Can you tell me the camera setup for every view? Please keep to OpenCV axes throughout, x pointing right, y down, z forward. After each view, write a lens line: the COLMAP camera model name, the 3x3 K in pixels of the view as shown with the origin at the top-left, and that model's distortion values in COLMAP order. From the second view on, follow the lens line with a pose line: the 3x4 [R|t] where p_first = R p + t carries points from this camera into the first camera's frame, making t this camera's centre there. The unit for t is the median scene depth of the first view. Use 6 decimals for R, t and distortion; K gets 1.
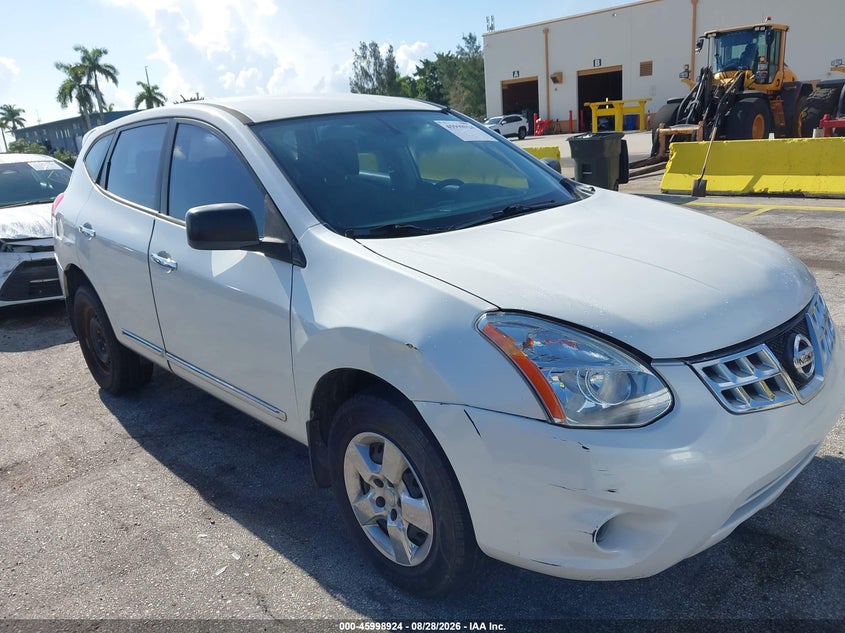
lens RADIAL K [[680.4, 0, 422.5], [0, 680.4, 316.5], [0, 0, 1]] dist [-0.010091, 0.004431]
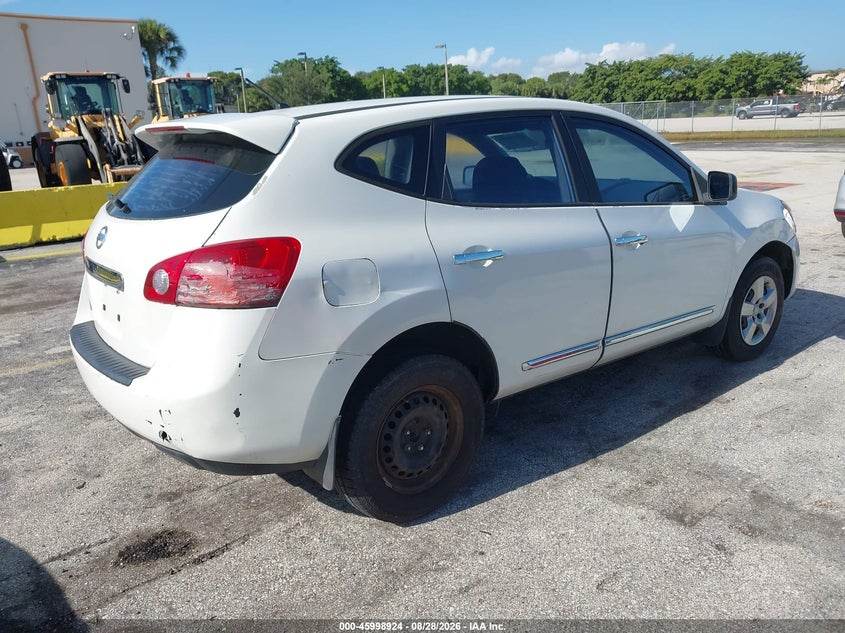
lens RADIAL K [[680.4, 0, 422.5], [0, 680.4, 316.5], [0, 0, 1]] dist [-0.010091, 0.004431]
pose [[-0.001976, -0.164215, 0.986423, -0.496970], [0.319830, 0.934509, 0.156213, -0.062065], [-0.947473, 0.315796, 0.050675, 0.480839]]
